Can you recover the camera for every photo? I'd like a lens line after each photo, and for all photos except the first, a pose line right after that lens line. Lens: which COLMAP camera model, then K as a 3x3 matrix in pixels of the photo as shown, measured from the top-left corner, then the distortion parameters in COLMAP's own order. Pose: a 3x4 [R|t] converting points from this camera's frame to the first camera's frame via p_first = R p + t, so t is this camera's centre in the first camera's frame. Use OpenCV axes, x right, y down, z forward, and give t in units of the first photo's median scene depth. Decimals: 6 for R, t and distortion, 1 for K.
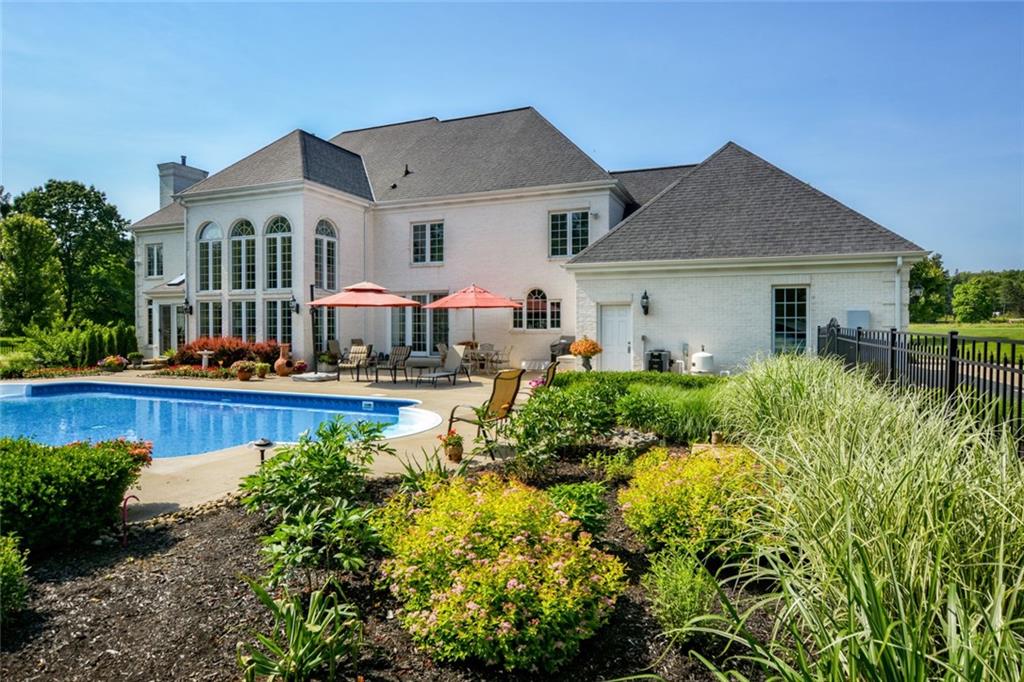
lens RADIAL K [[555.8, 0, 512.0], [0, 555.8, 341.0], [0, 0, 1]] dist [-0.053145, 0.000051]
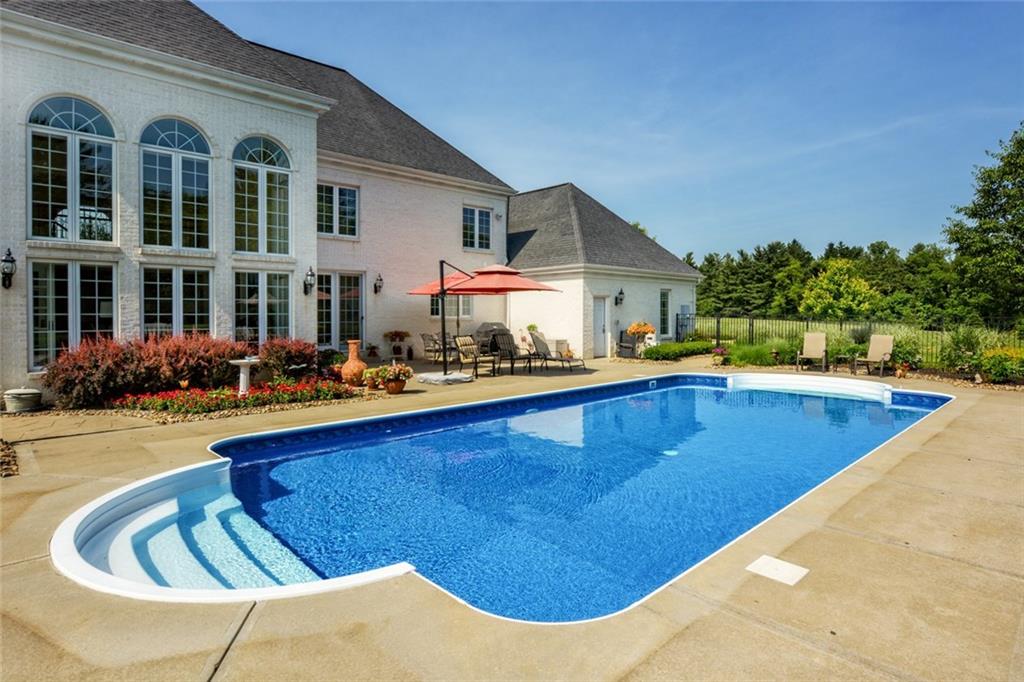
lens RADIAL K [[567.5, 0, 513.1], [0, 567.5, 311.6], [0, 0, 1]] dist [0.214736, -0.000014]
pose [[0.426529, -0.000060, 0.904474, -0.892291], [0.020111, 0.999753, -0.009418, -0.017946], [-0.904250, 0.022207, 0.426425, 0.450296]]
